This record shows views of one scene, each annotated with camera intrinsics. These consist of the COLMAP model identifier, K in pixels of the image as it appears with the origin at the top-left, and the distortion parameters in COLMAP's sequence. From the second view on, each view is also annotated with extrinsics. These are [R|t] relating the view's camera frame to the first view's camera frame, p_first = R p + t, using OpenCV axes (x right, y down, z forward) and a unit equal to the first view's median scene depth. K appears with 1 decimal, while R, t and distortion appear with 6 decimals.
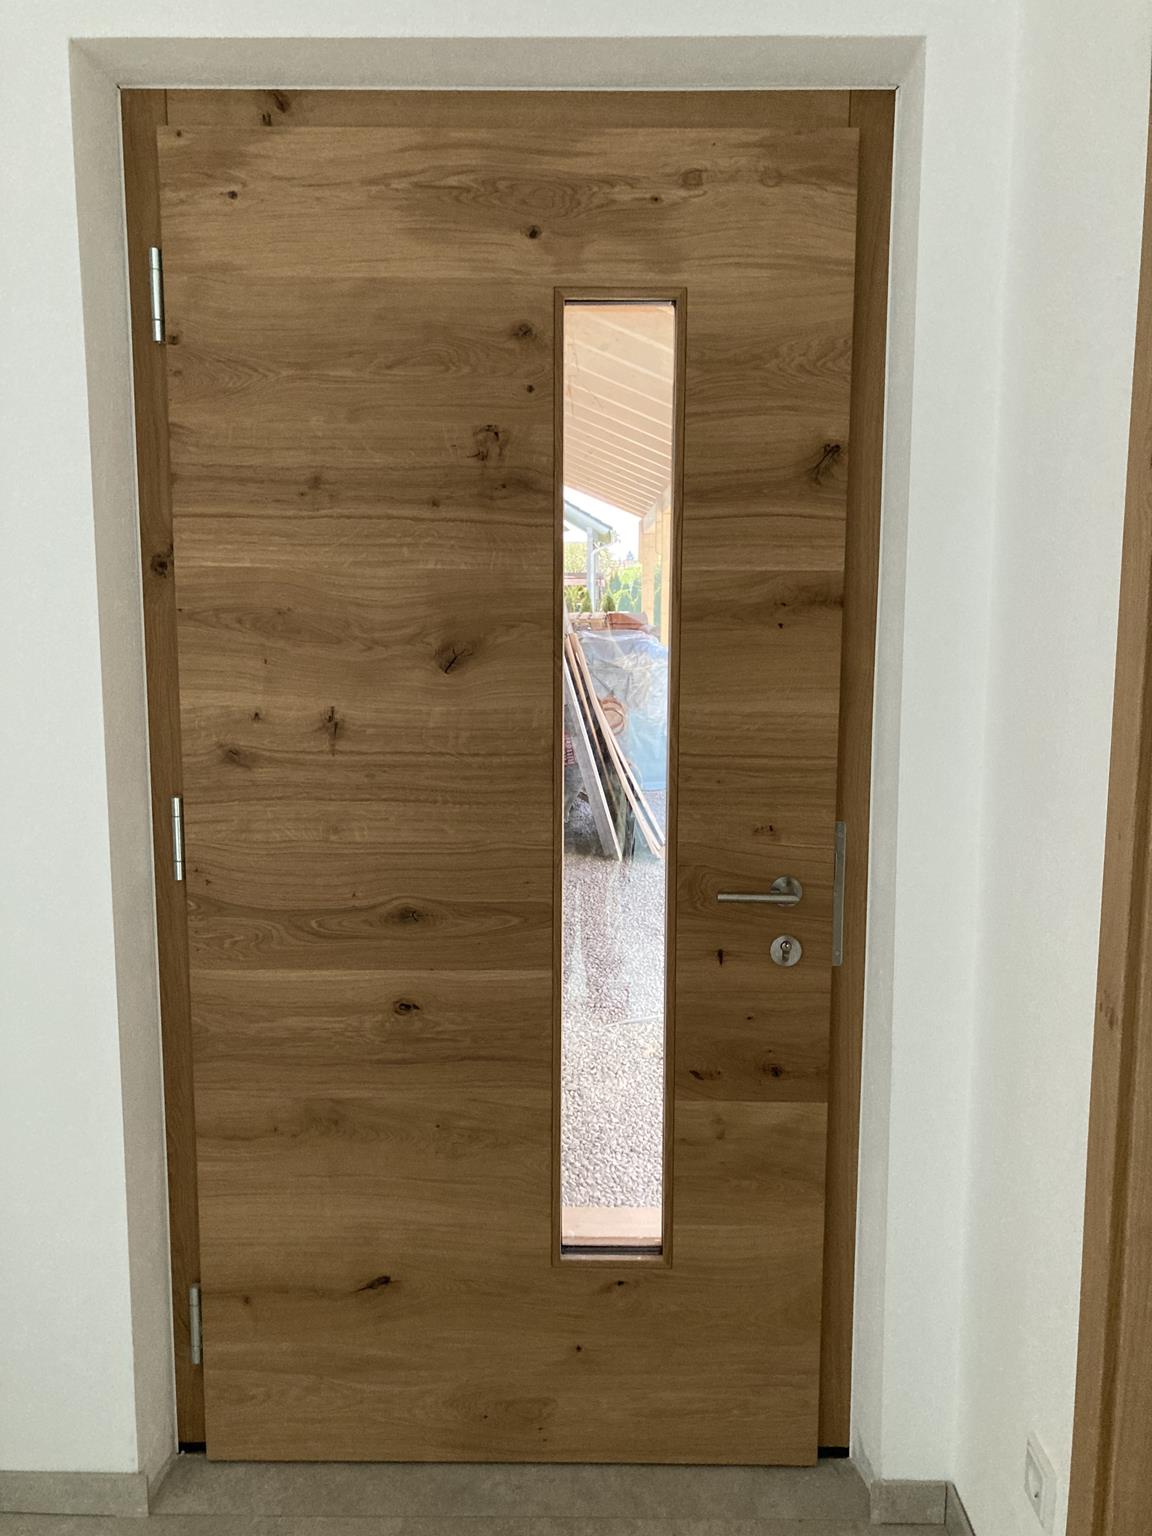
lens RADIAL K [[1271.9, 0, 571.3], [0, 1271.9, 766.2], [0, 0, 1]] dist [0.032431, -0.043992]
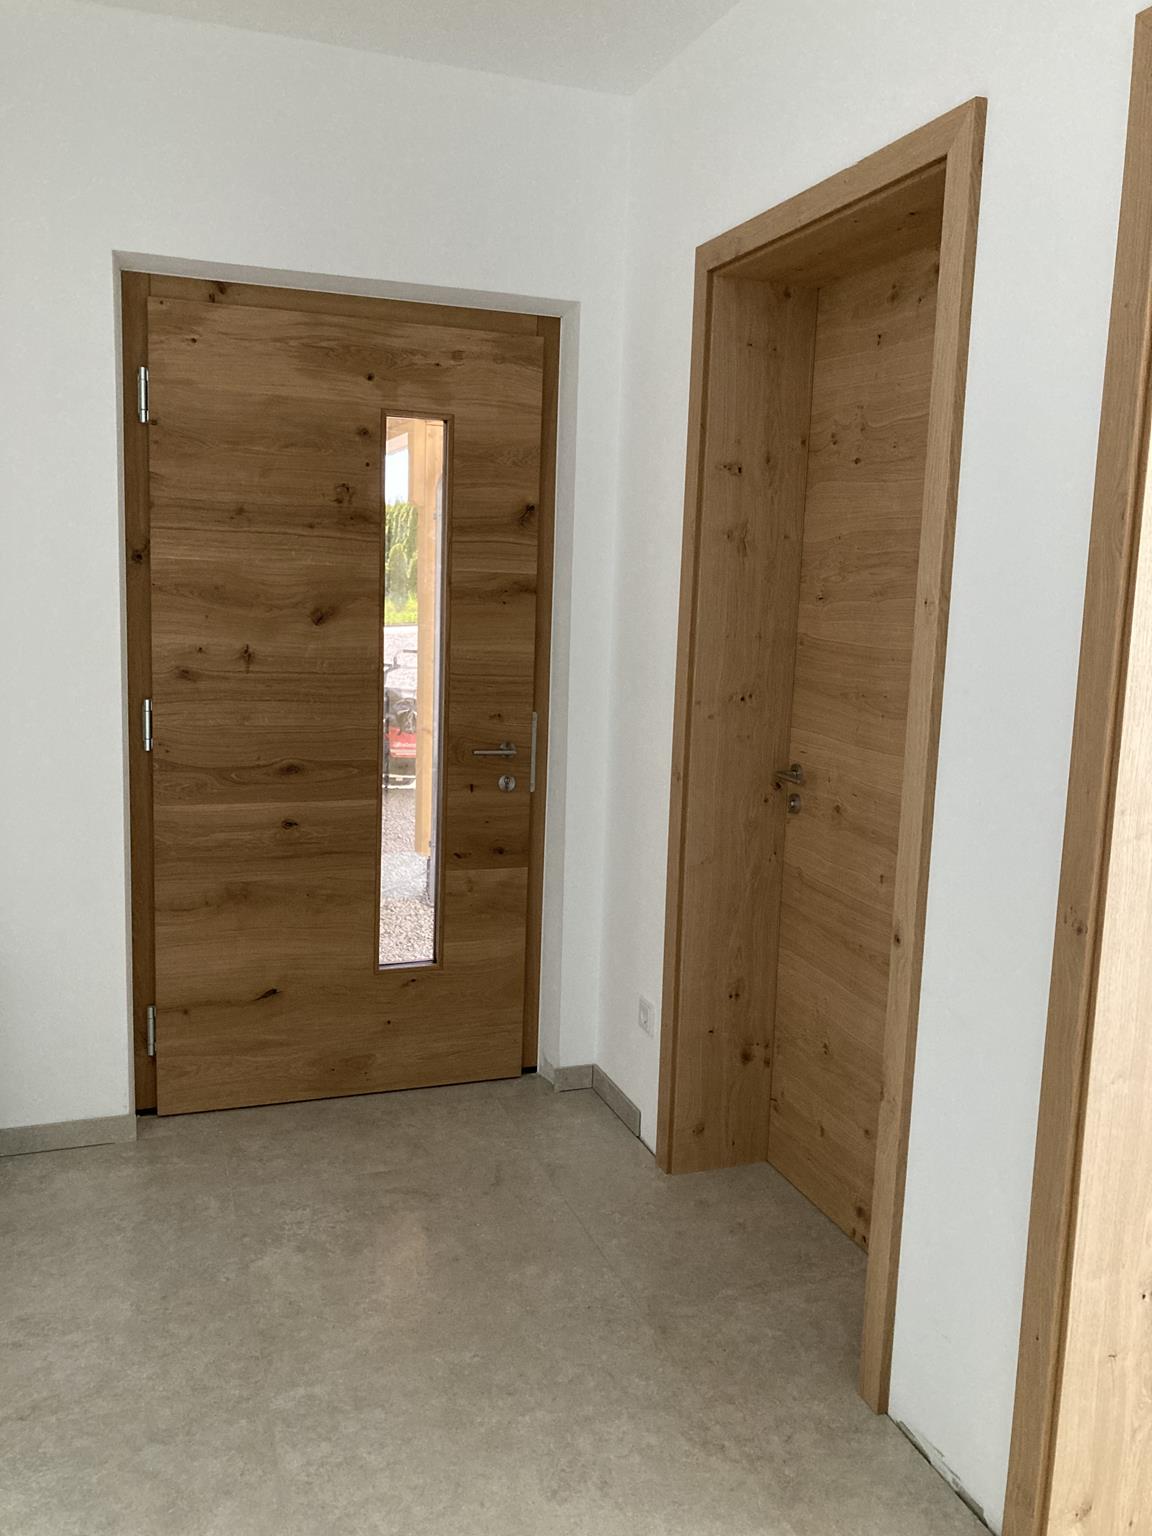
lens RADIAL K [[1271.9, 0, 578.7], [0, 1271.9, 768.9], [0, 0, 1]] dist [0.032431, -0.043992]
pose [[0.937309, -0.023300, 0.347719, -0.365497], [0.013809, 0.999462, 0.029750, 0.072979], [-0.348225, -0.023083, 0.937127, -0.731526]]
